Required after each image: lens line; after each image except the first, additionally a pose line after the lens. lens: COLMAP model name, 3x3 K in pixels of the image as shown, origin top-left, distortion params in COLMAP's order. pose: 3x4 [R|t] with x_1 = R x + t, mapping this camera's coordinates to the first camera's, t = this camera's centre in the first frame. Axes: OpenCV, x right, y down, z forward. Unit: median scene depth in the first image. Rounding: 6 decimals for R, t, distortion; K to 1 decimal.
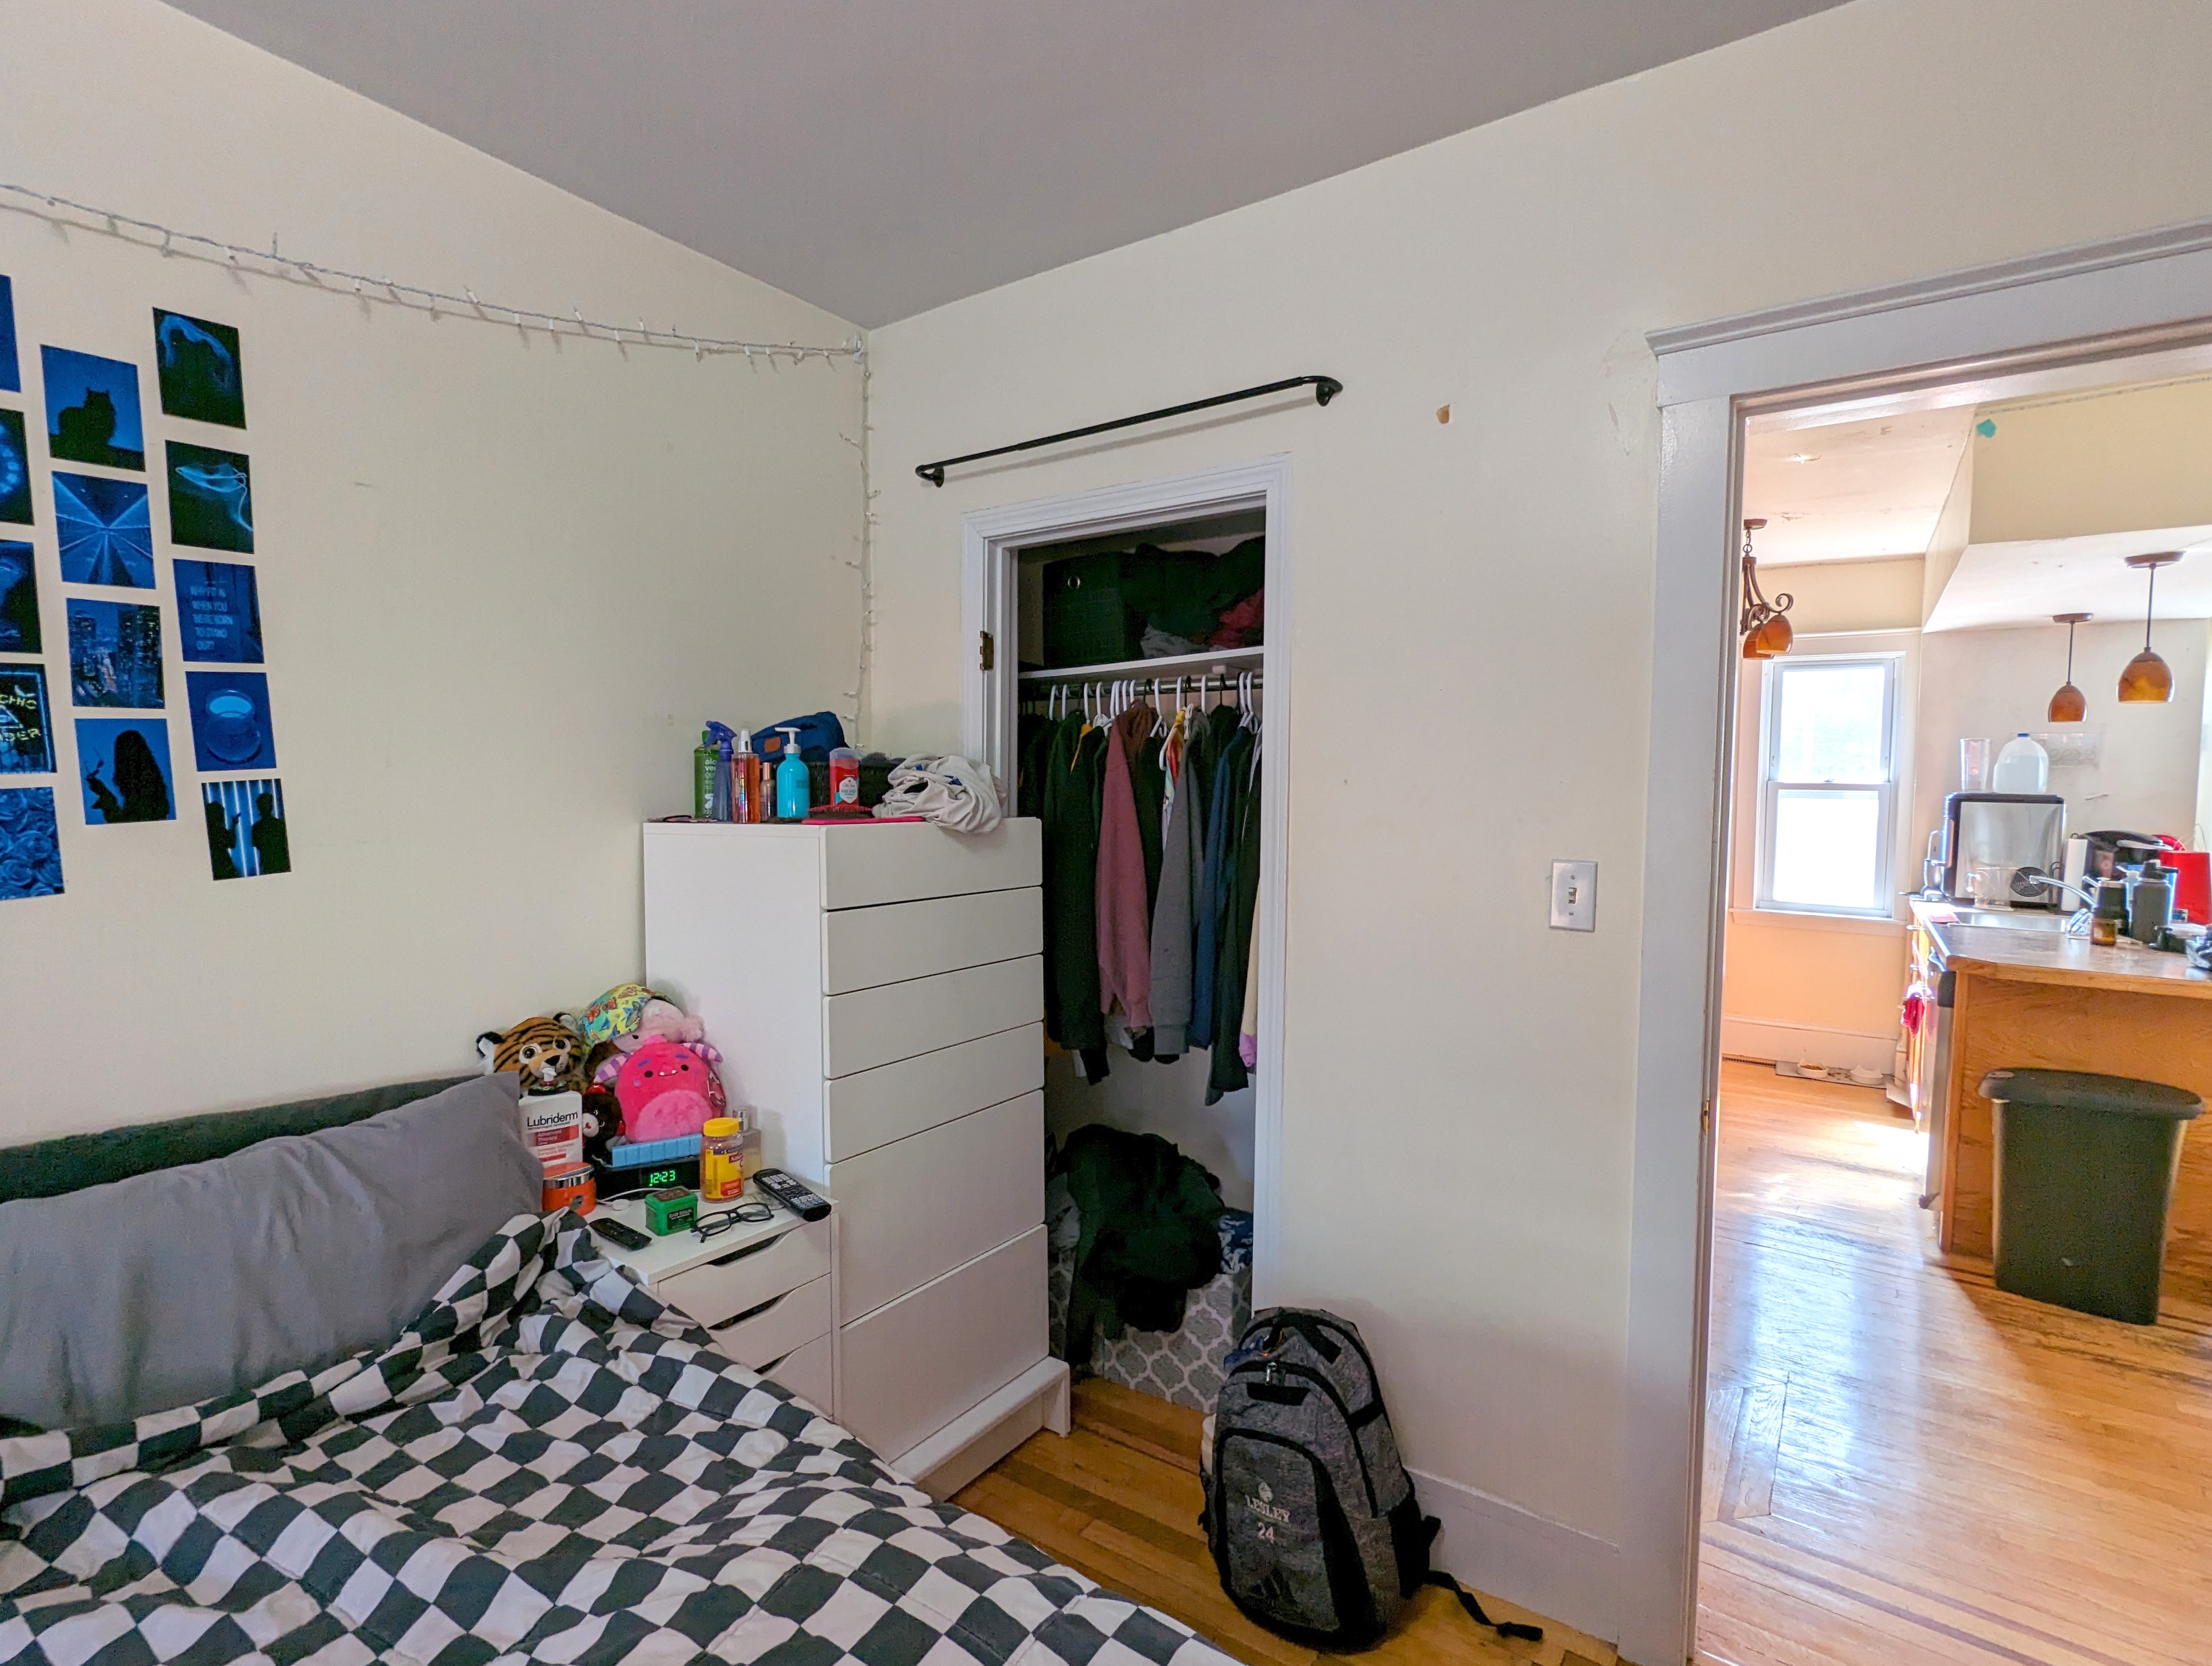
lens RADIAL K [[1059.7, 0, 1106.0], [0, 1059.7, 833.0], [0, 0, 1]] dist [-0.023377, 0.012319]
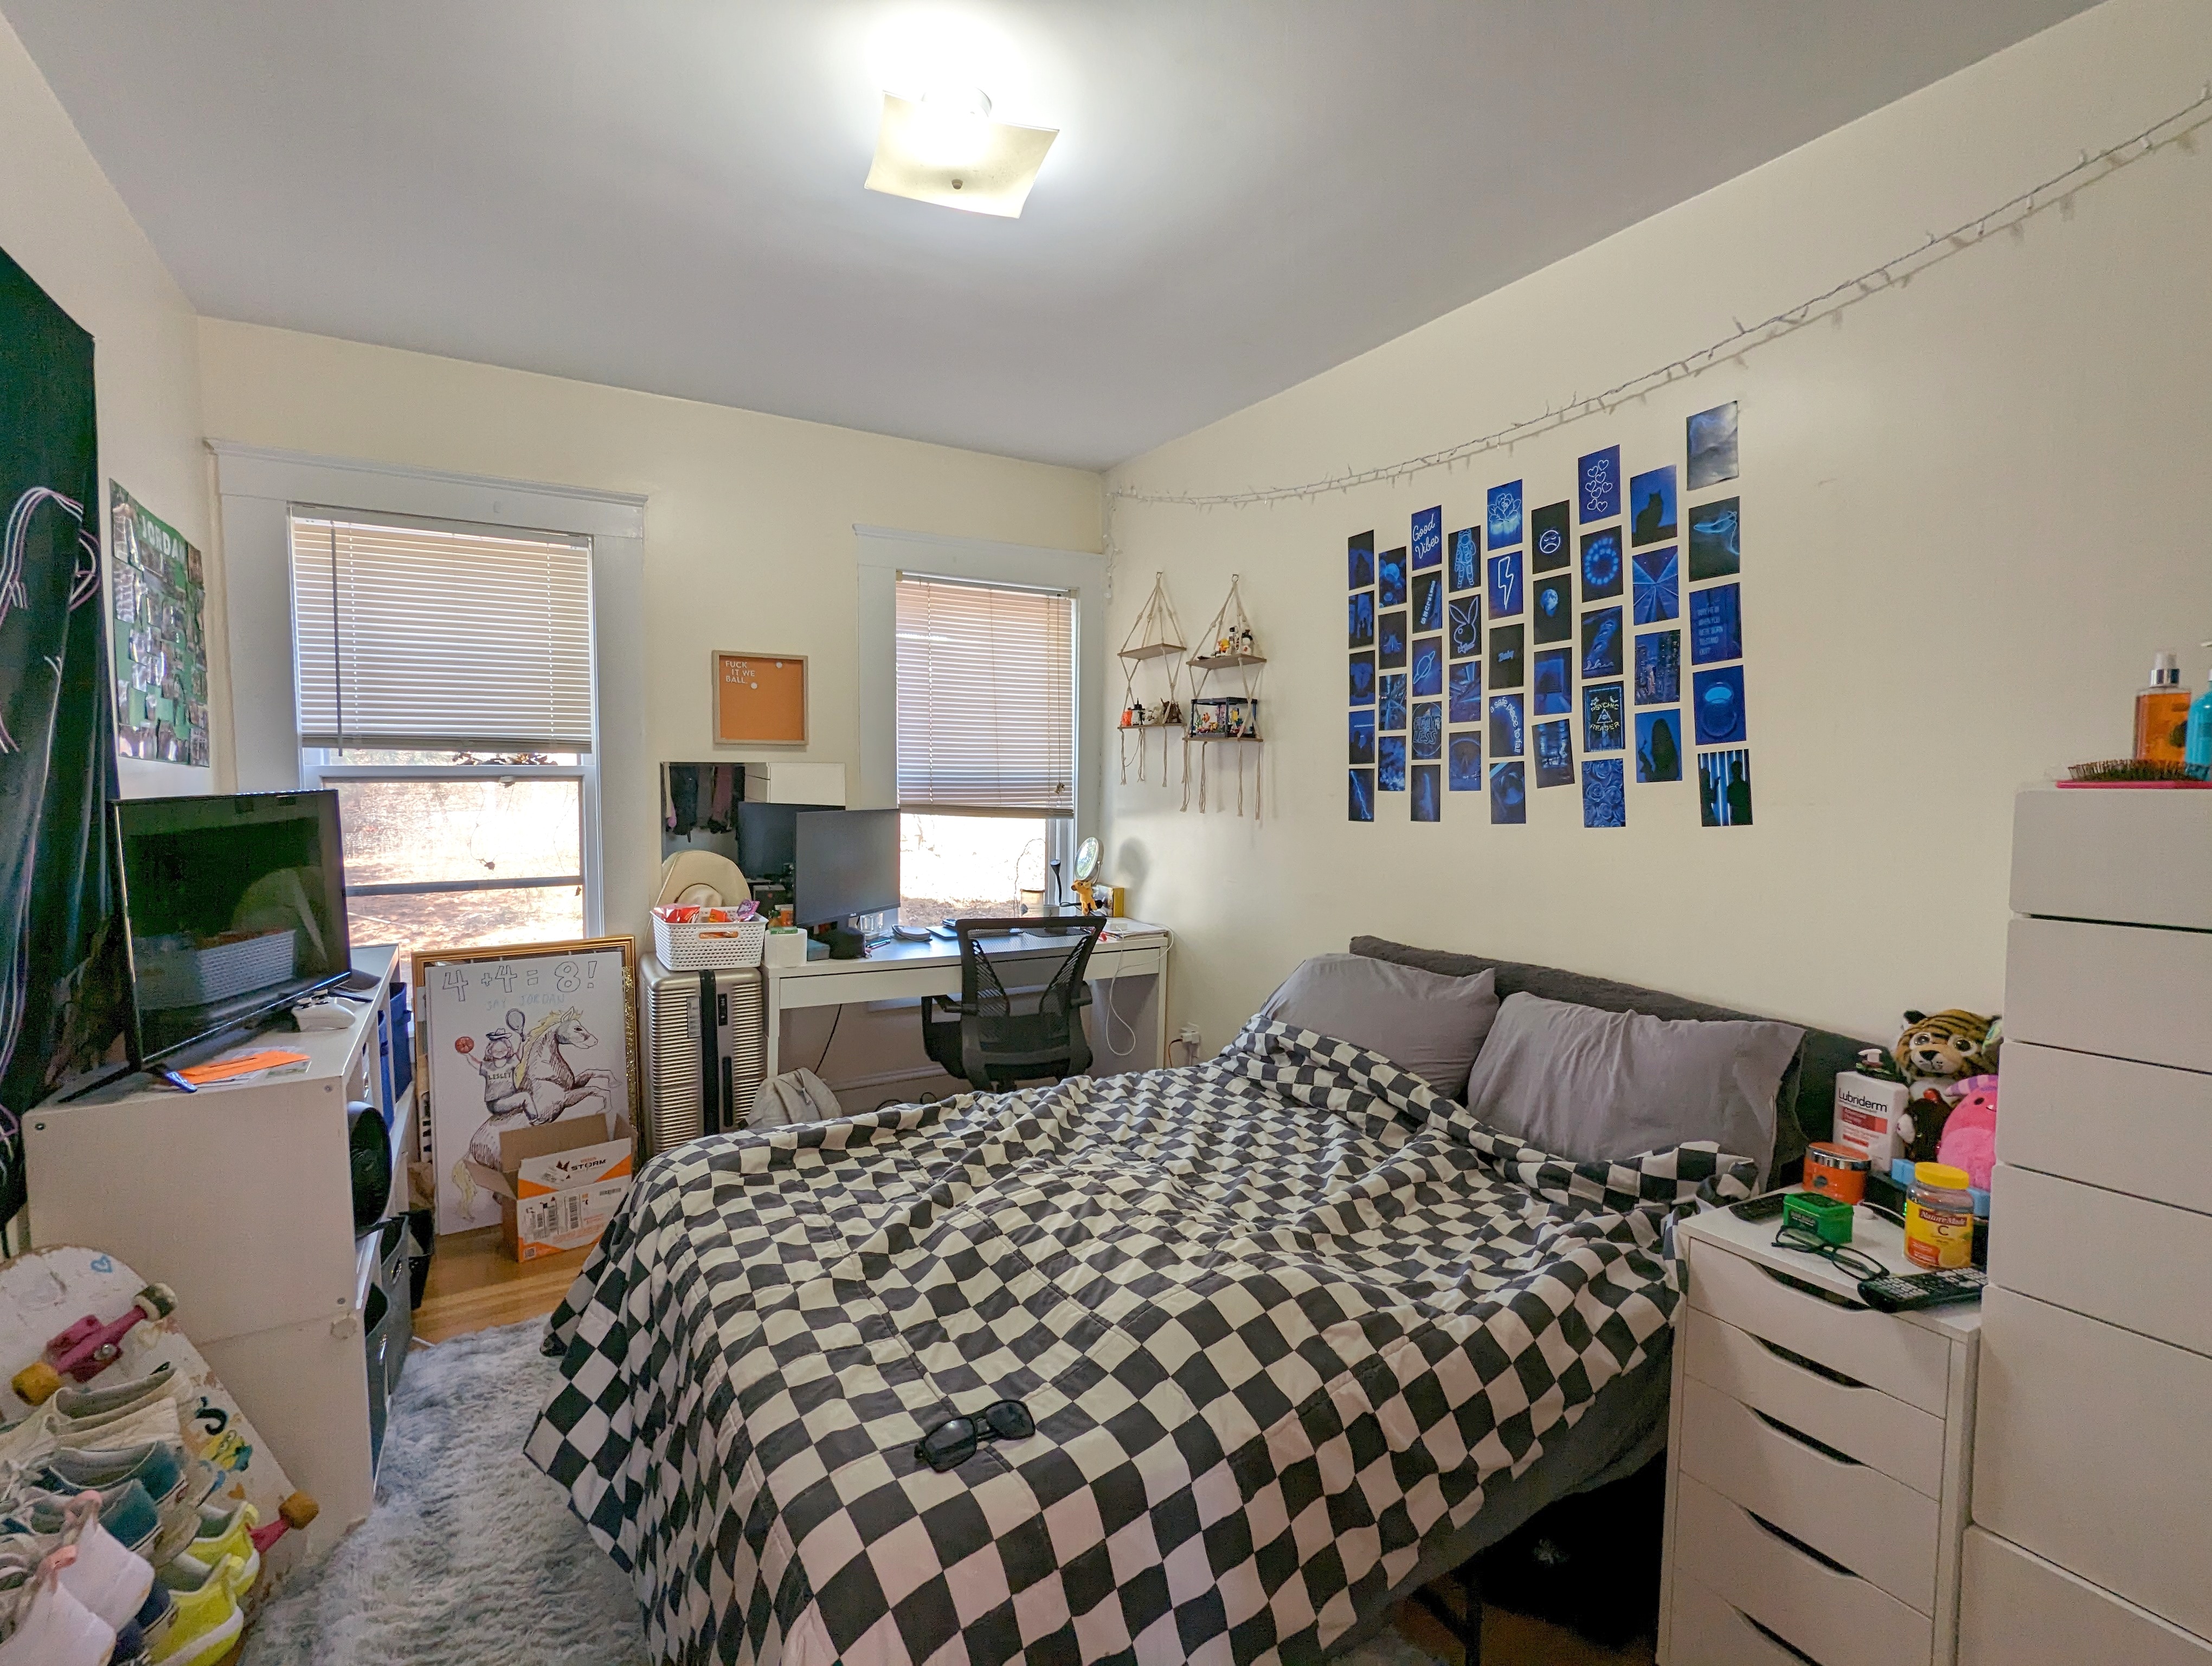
lens RADIAL K [[1059.7, 0, 1106.0], [0, 1059.7, 833.0], [0, 0, 1]] dist [-0.023377, 0.012319]
pose [[-0.404847, 0.040200, -0.913500, 0.704616], [-0.048024, 0.996720, 0.065145, 0.002553], [0.913122, 0.070244, -0.401588, 0.863919]]
